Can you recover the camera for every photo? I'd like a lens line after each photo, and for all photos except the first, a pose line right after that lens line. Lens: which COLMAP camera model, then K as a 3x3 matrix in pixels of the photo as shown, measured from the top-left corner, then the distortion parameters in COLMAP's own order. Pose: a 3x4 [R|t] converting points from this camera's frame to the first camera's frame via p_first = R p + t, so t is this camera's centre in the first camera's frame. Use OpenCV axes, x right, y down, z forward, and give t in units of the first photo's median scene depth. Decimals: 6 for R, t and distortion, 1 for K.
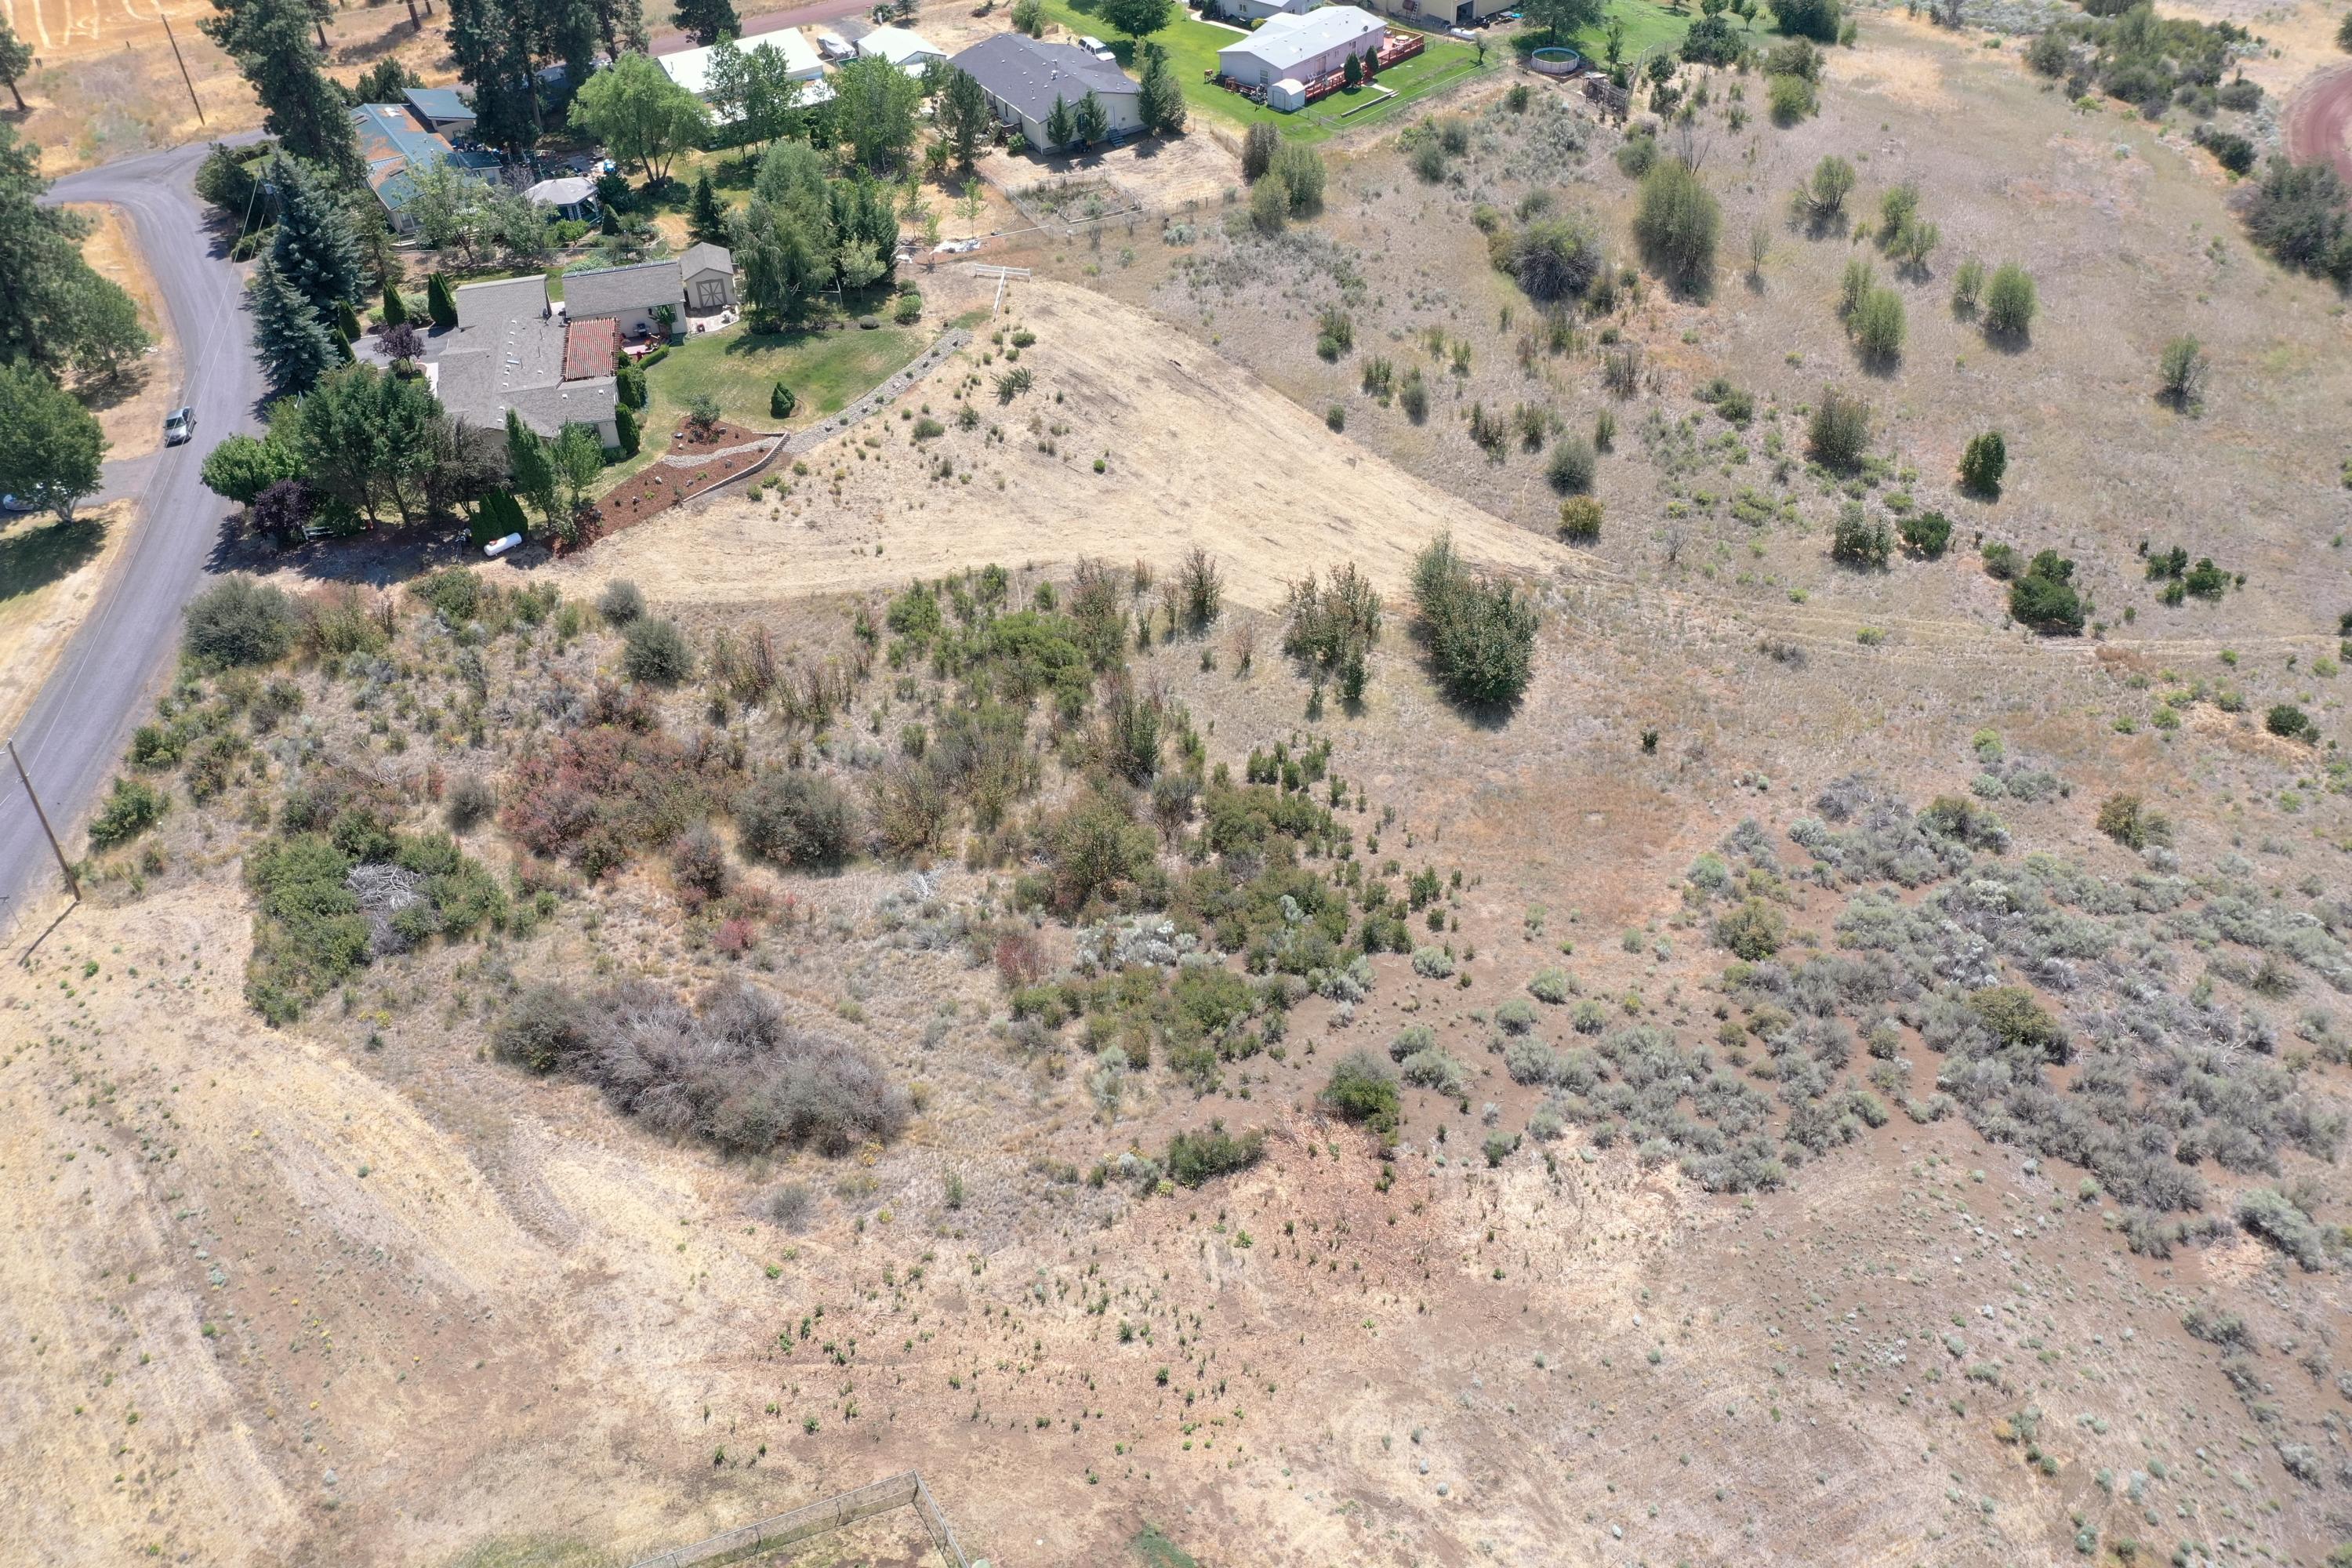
lens RADIAL K [[1840.8, 0, 1176.0], [0, 1840.8, 784.0], [0, 0, 1]] dist [0.005695, -0.009009]
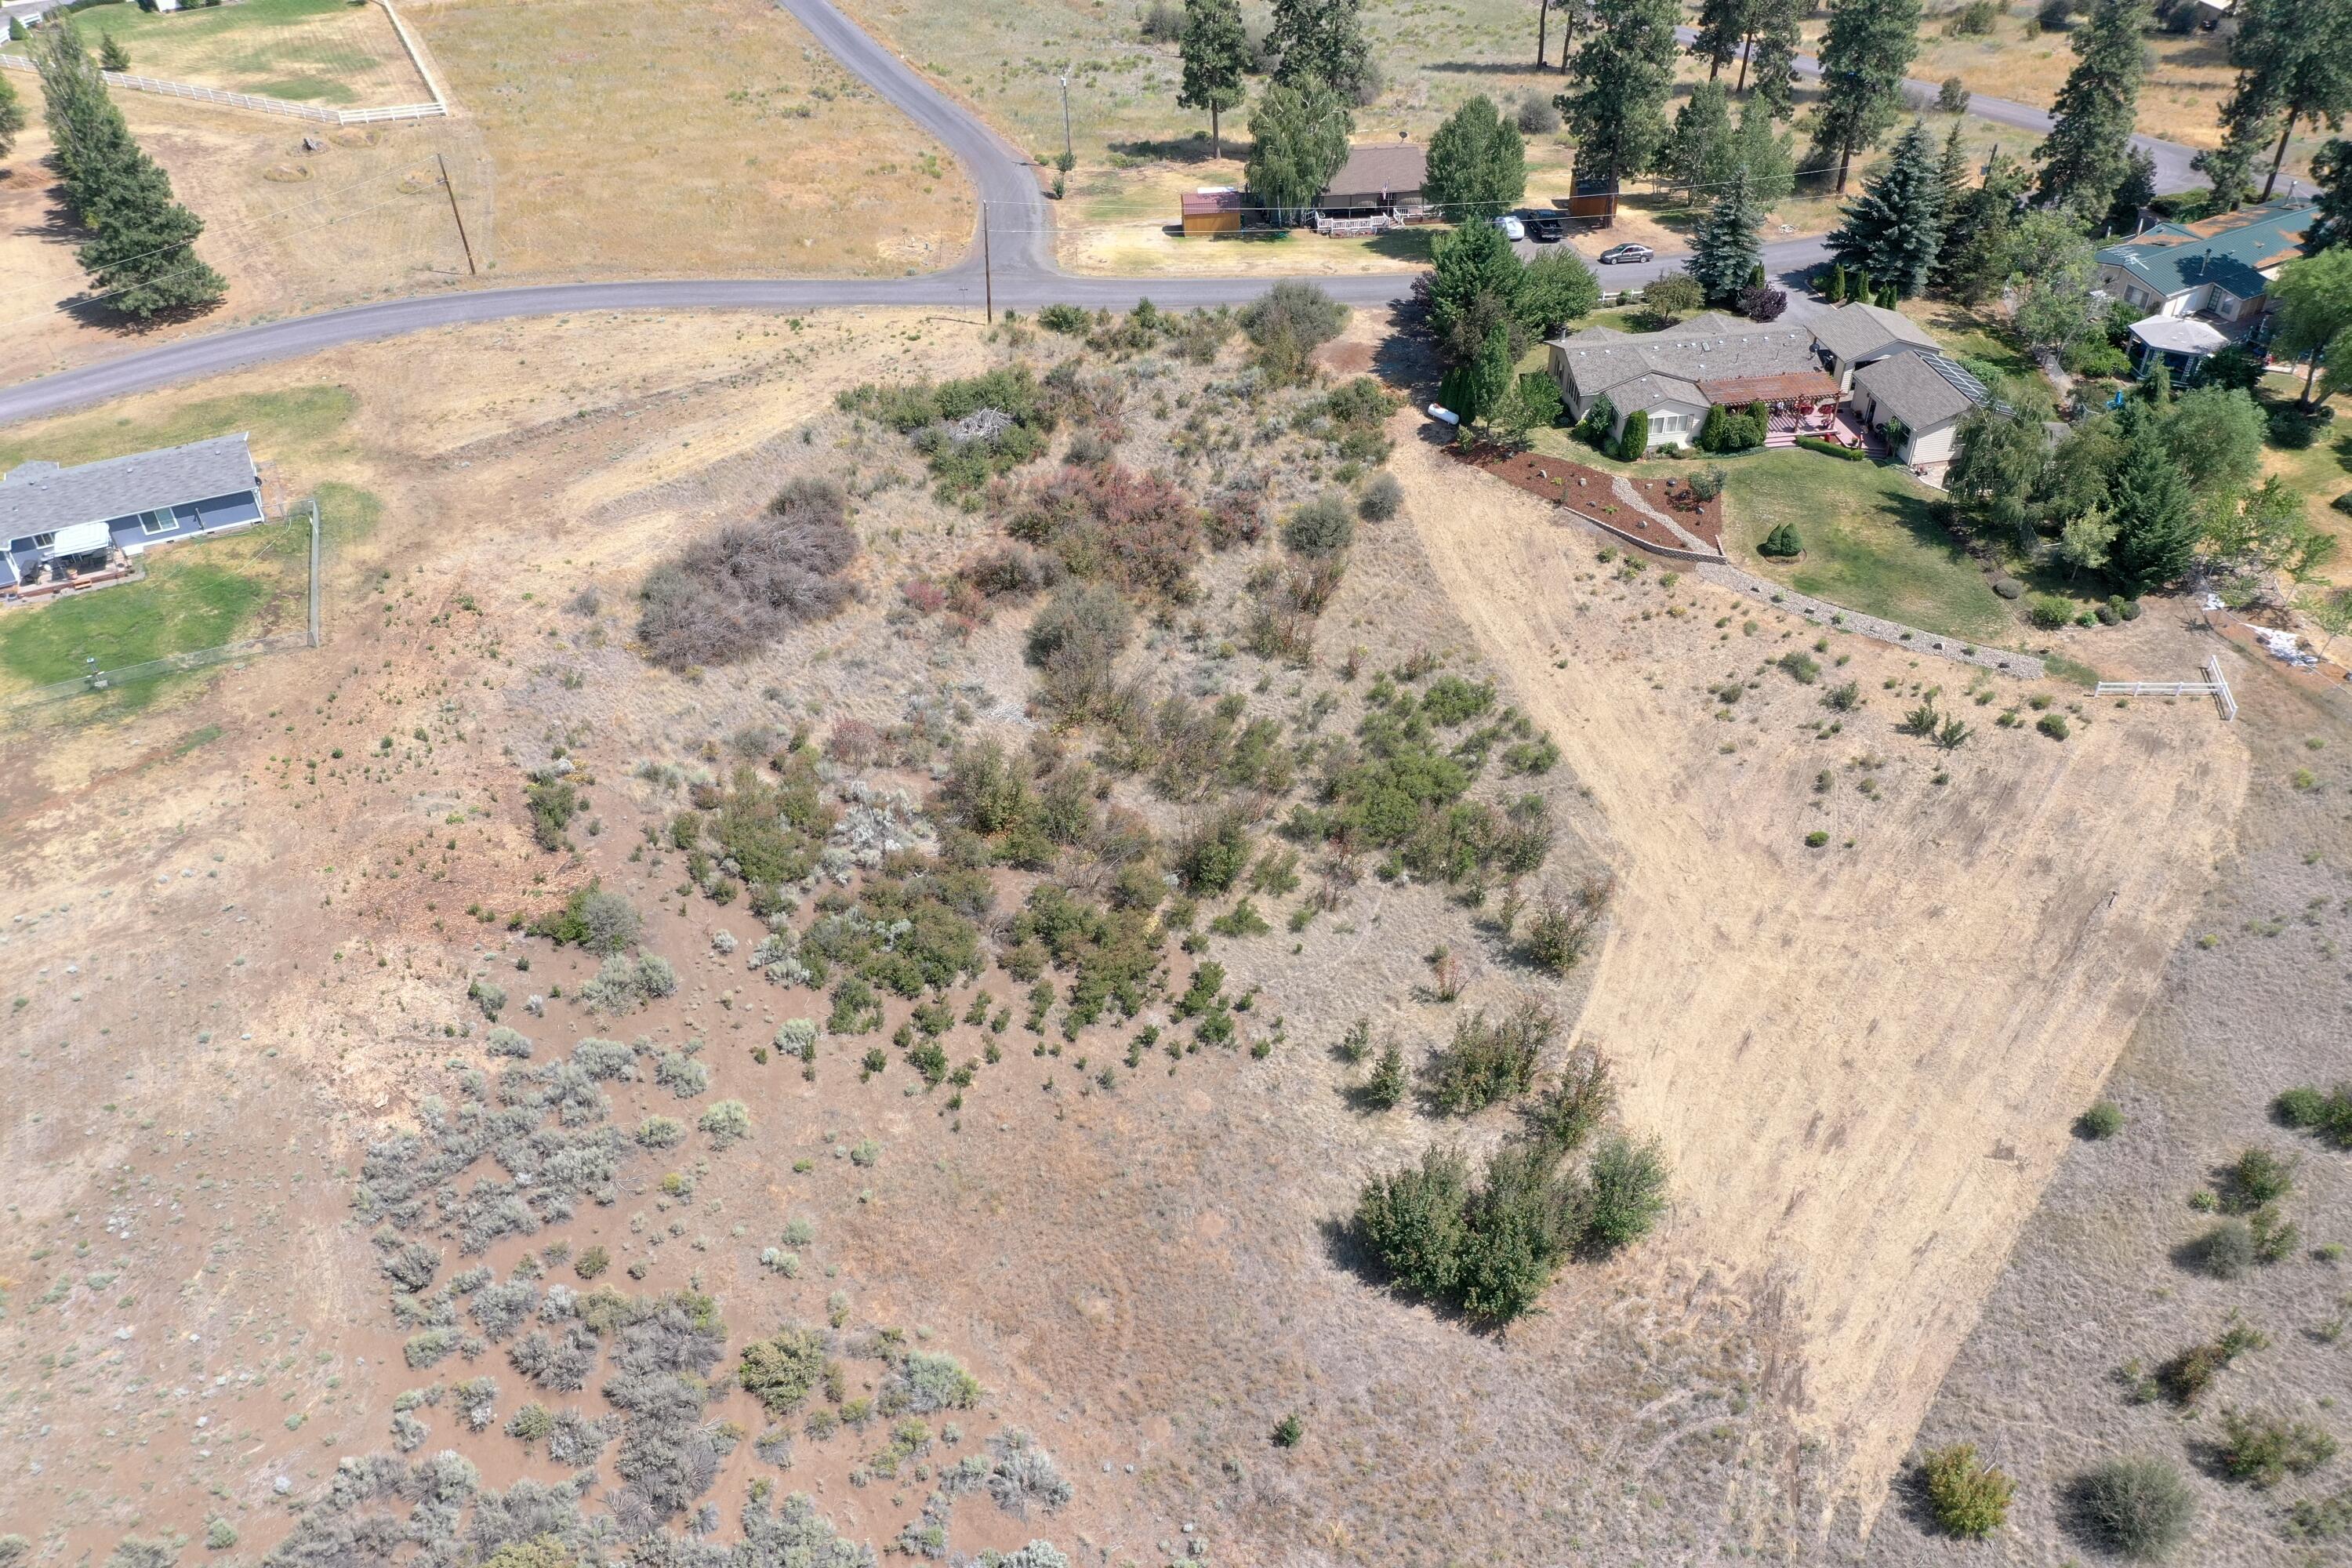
lens RADIAL K [[1840.8, 0, 1176.0], [0, 1840.8, 784.0], [0, 0, 1]] dist [0.005695, -0.009009]
pose [[-0.075744, 0.638731, -0.765693, 0.622867], [-0.622846, 0.569355, 0.536561, -0.493243], [0.778669, 0.517550, 0.354705, 0.605476]]
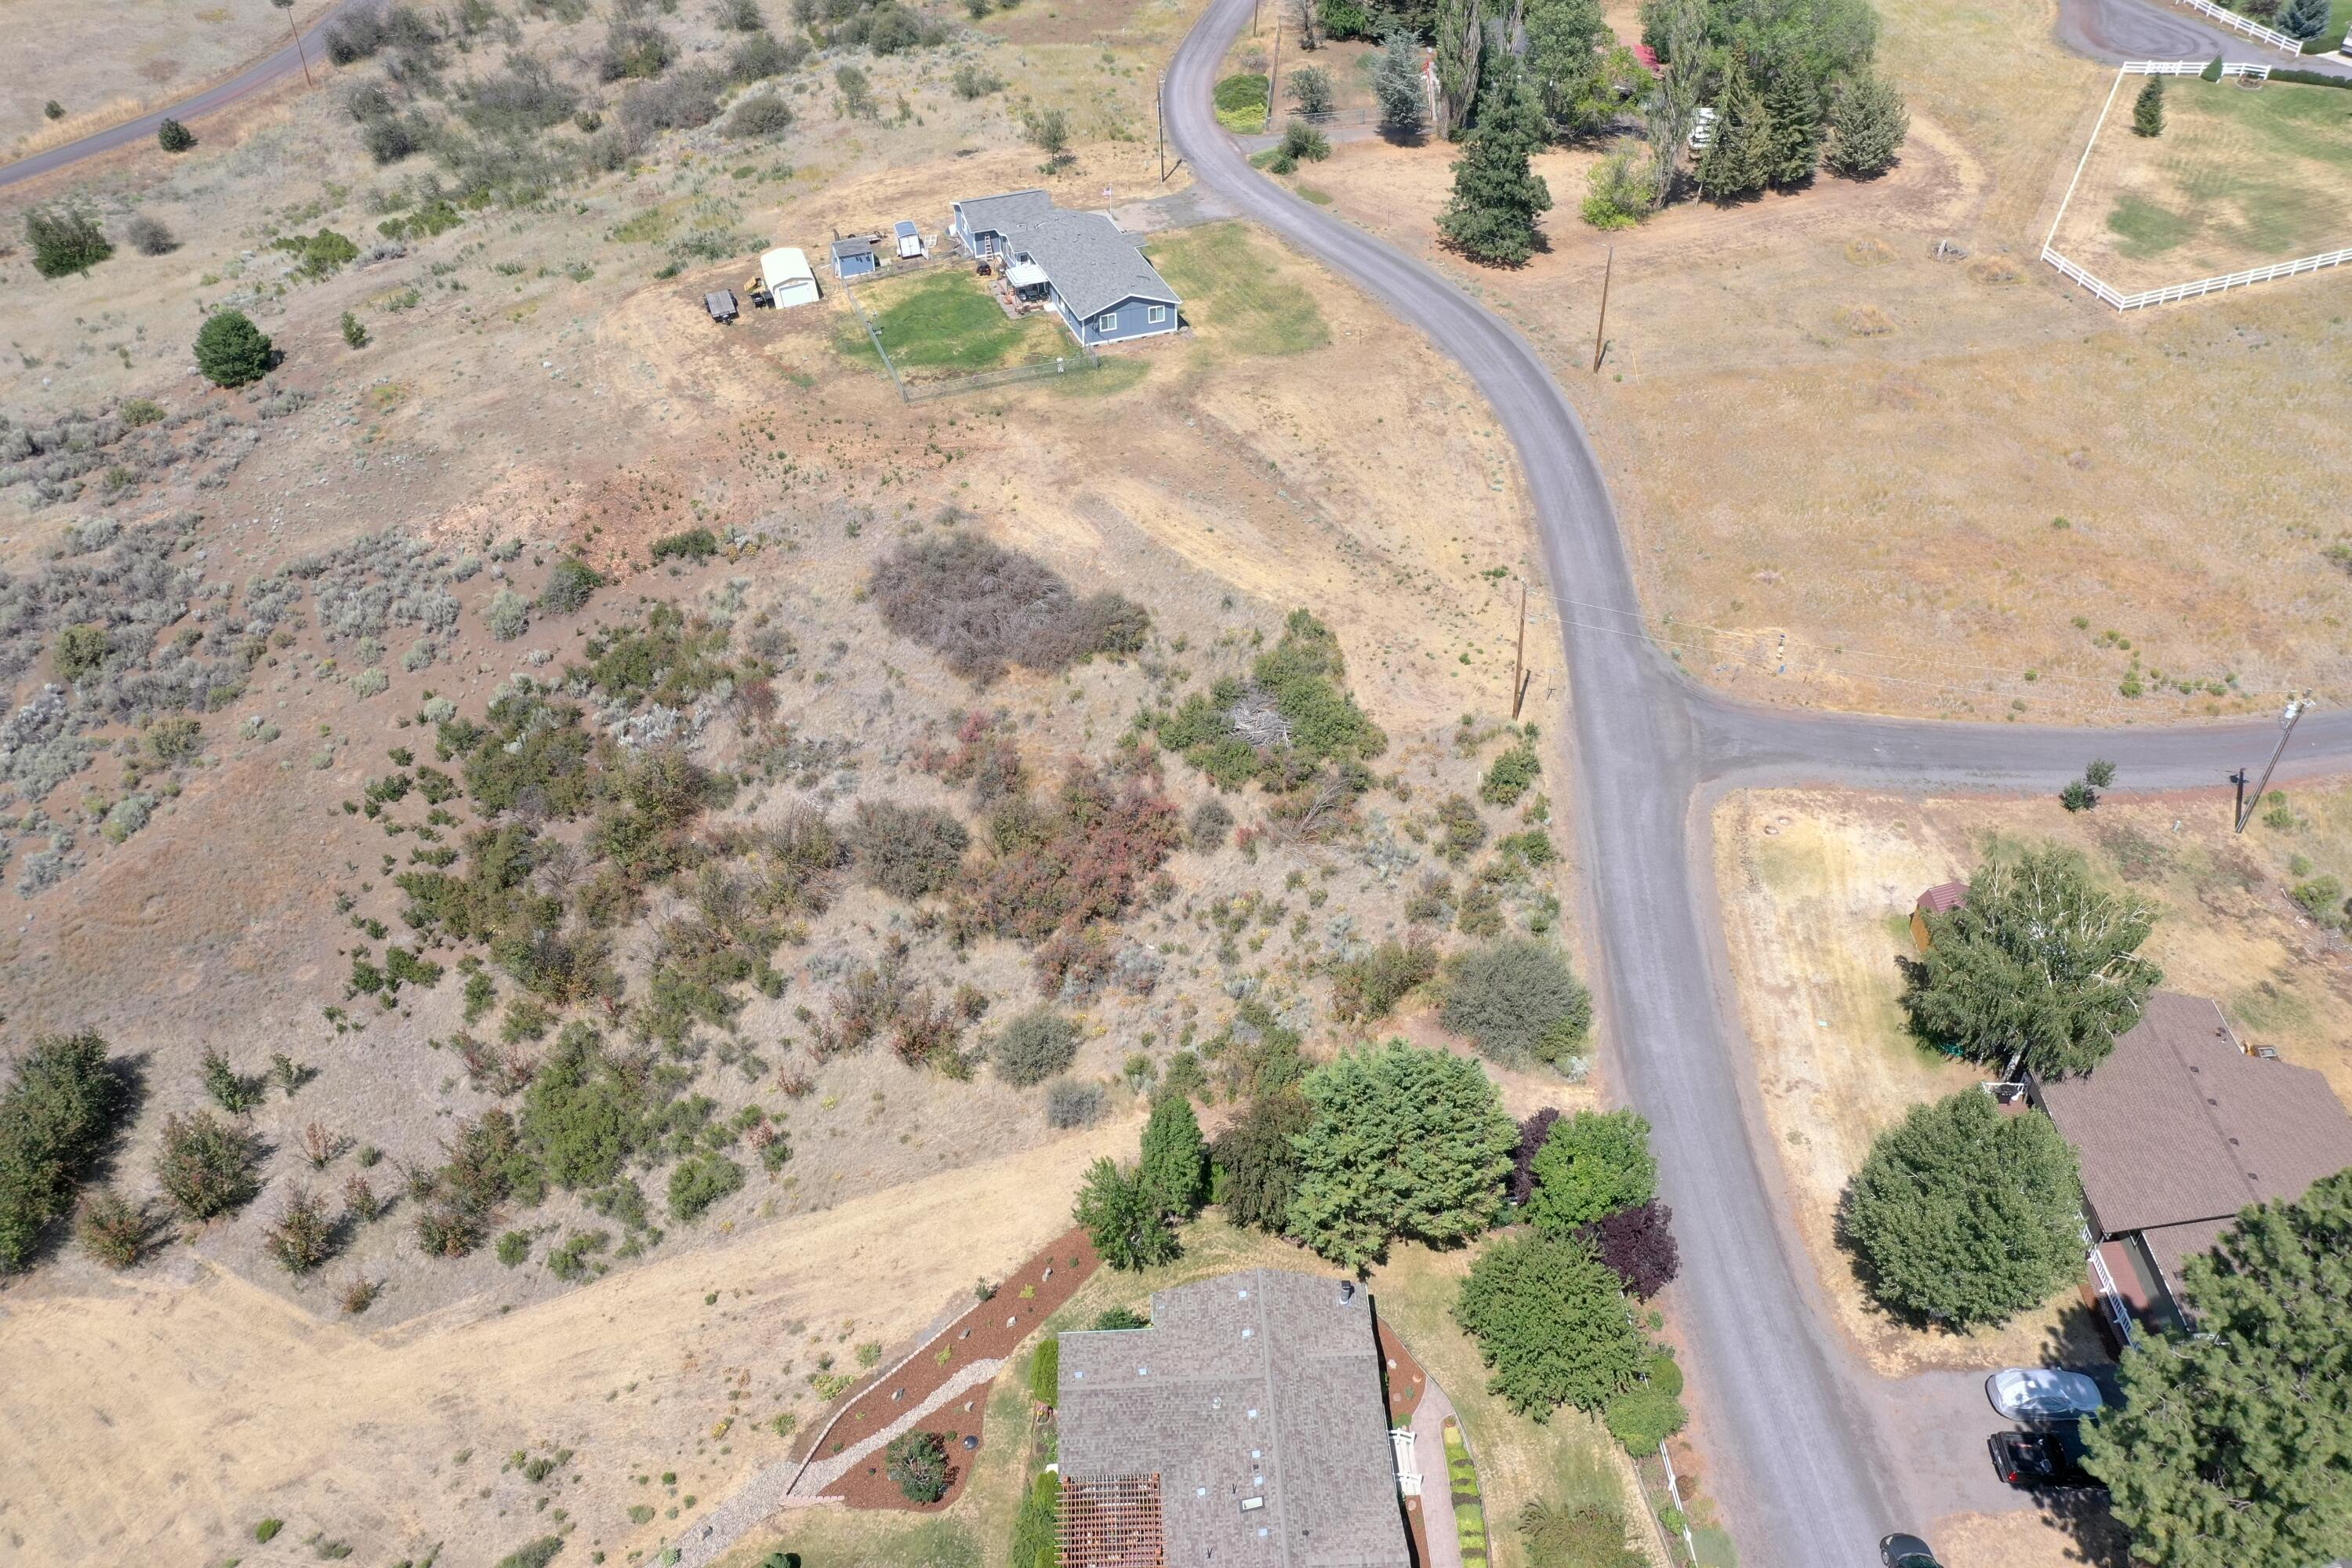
lens RADIAL K [[1840.8, 0, 1176.0], [0, 1840.8, 784.0], [0, 0, 1]] dist [0.005695, -0.009009]
pose [[-0.985413, -0.076674, 0.151930, -0.440385], [0.134133, 0.199511, 0.970672, -0.836678], [-0.104737, 0.976891, -0.186316, 0.994232]]
